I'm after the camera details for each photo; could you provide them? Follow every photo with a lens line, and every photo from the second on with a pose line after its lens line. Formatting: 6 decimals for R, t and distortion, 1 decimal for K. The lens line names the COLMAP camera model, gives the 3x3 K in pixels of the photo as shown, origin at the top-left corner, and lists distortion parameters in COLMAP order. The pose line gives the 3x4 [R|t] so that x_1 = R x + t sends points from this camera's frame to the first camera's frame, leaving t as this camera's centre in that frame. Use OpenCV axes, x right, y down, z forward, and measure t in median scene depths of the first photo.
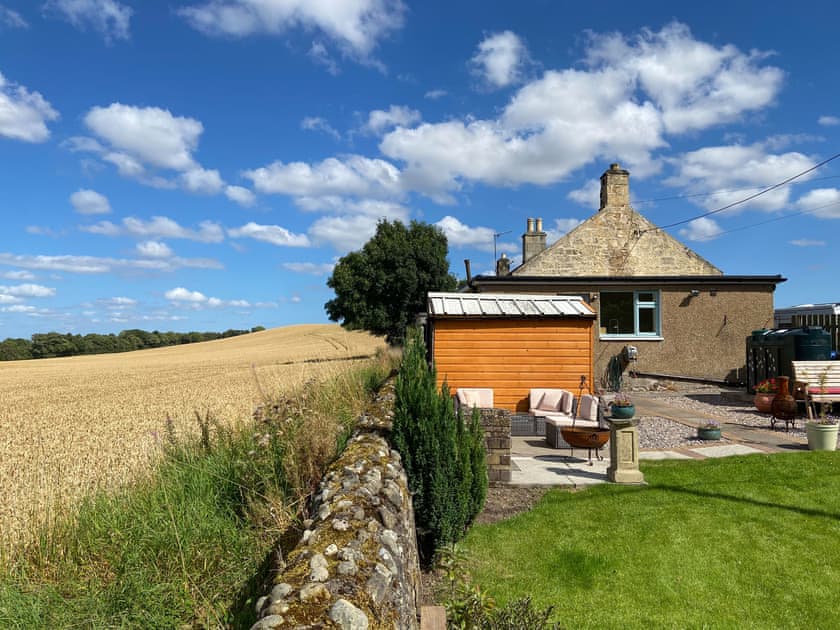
lens RADIAL K [[946.3, 0, 420.0], [0, 946.3, 315.0], [0, 0, 1]] dist [0.107674, -0.003692]
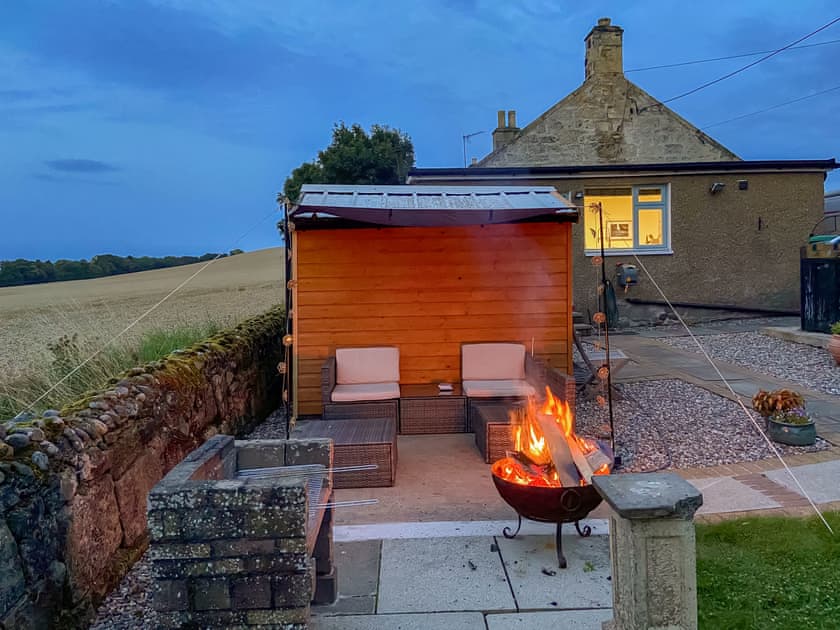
lens RADIAL K [[946.3, 0, 420.0], [0, 946.3, 315.0], [0, 0, 1]] dist [0.107674, -0.003692]
pose [[0.999642, -0.023093, 0.013522, 0.044766], [0.021867, 0.996167, 0.084689, 0.006068], [-0.015425, -0.084363, 0.996316, 0.235472]]
